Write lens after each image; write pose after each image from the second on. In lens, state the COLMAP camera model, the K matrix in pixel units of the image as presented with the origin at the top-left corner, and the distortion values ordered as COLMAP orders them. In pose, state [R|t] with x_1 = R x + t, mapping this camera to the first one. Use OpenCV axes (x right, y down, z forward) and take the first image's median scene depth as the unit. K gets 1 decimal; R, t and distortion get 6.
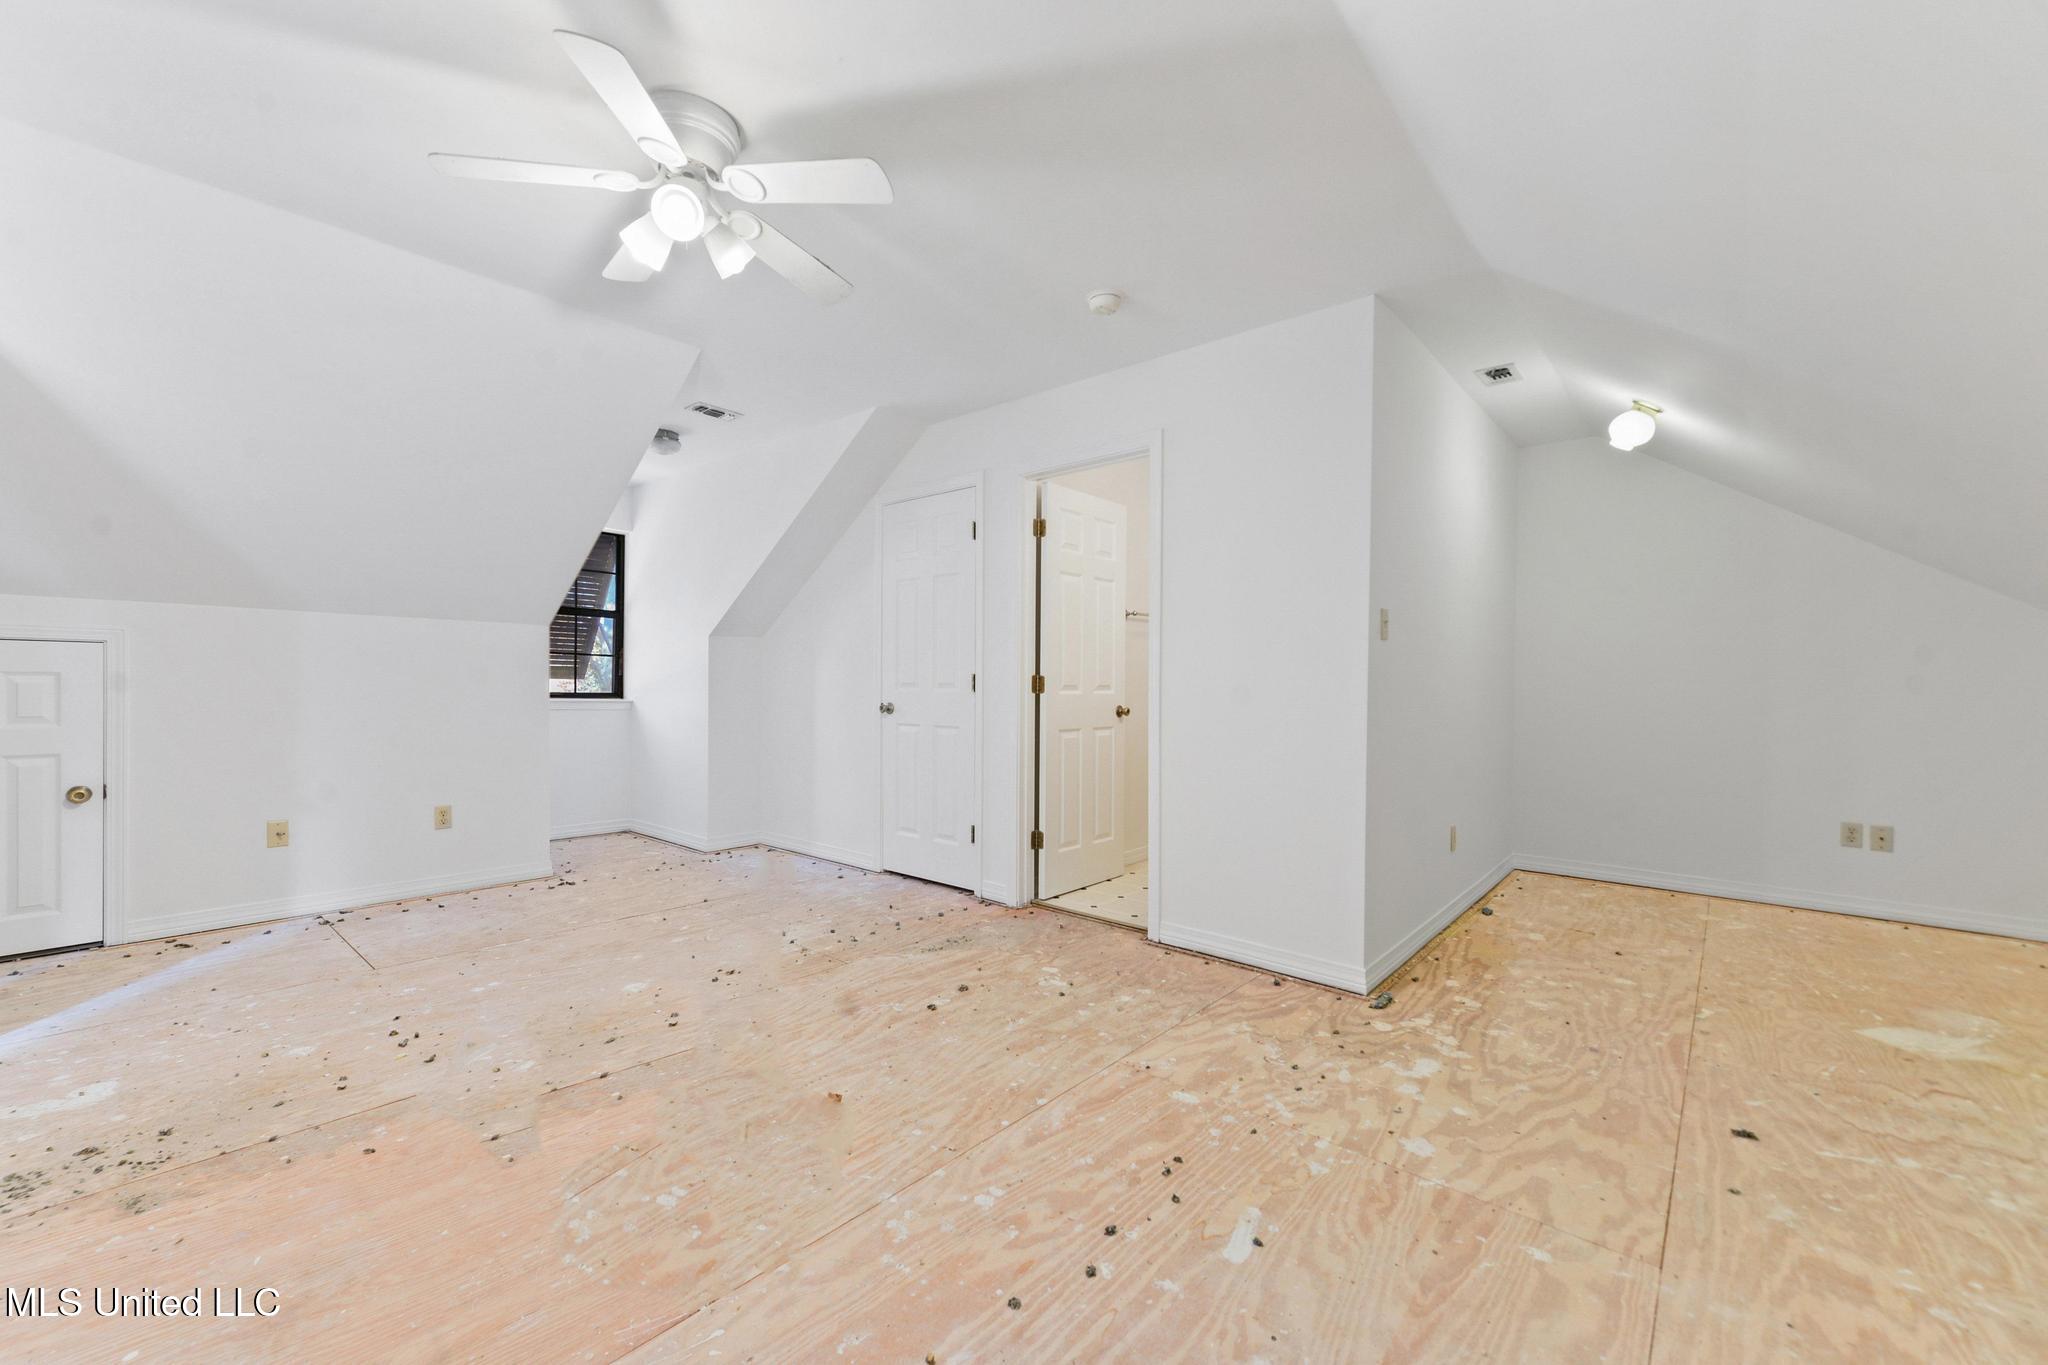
lens RADIAL K [[824.2, 0, 1019.1], [0, 824.2, 696.1], [0, 0, 1]] dist [0.008516, -0.001186]
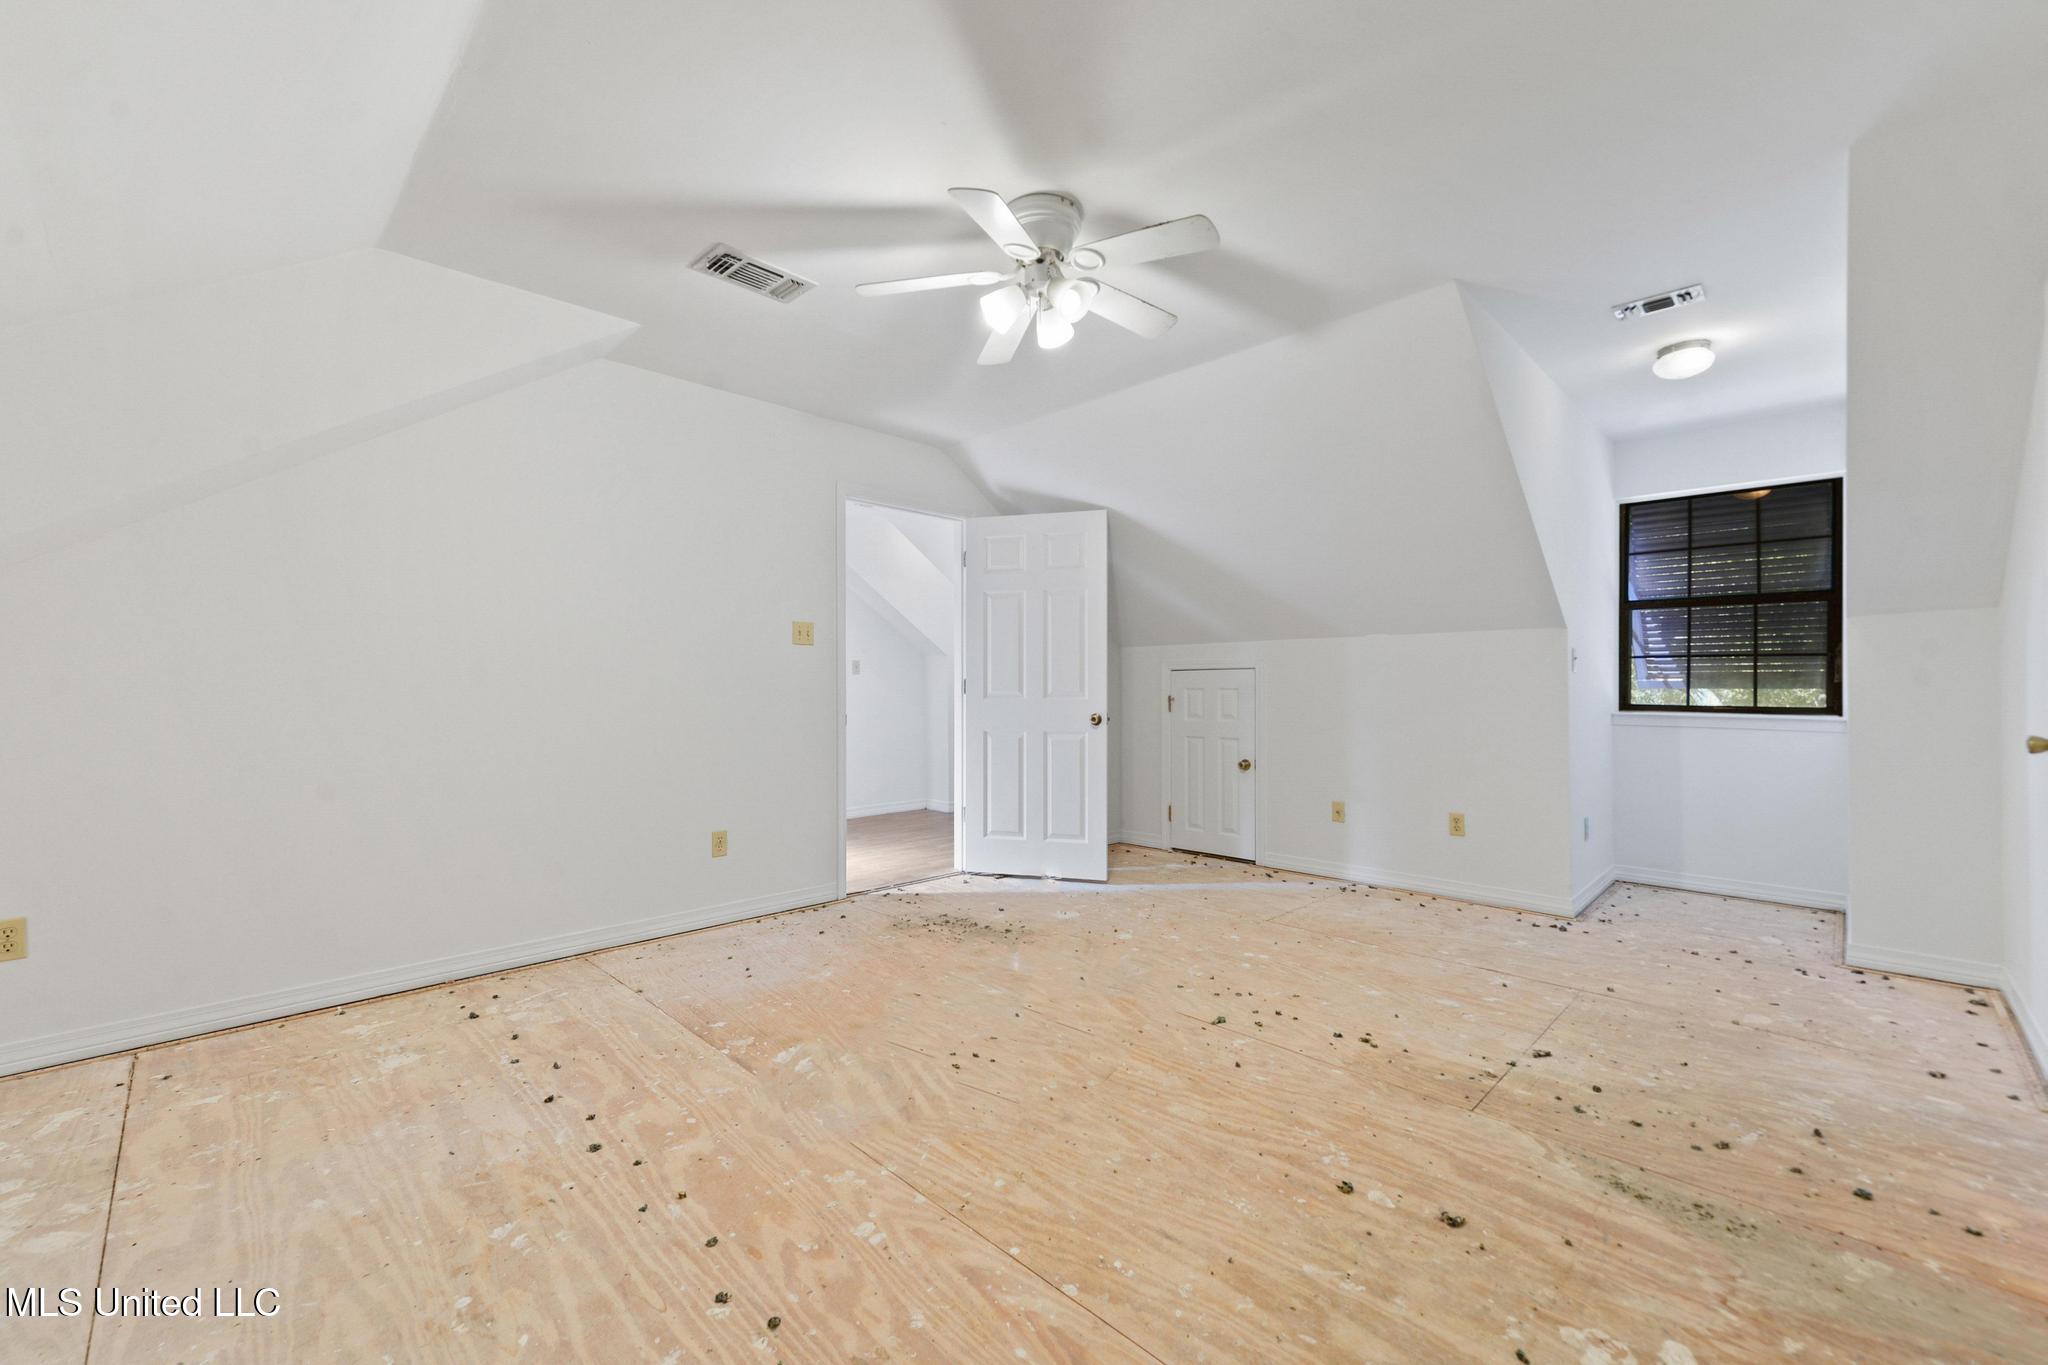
lens RADIAL K [[824.2, 0, 997.1], [0, 824.2, 696.4], [0, 0, 1]] dist [0.008516, -0.001186]
pose [[-0.086993, -0.002119, -0.996207, 0.531573], [-0.016470, 0.999864, -0.000688, -0.004142], [0.996073, 0.016348, -0.087016, 0.725496]]
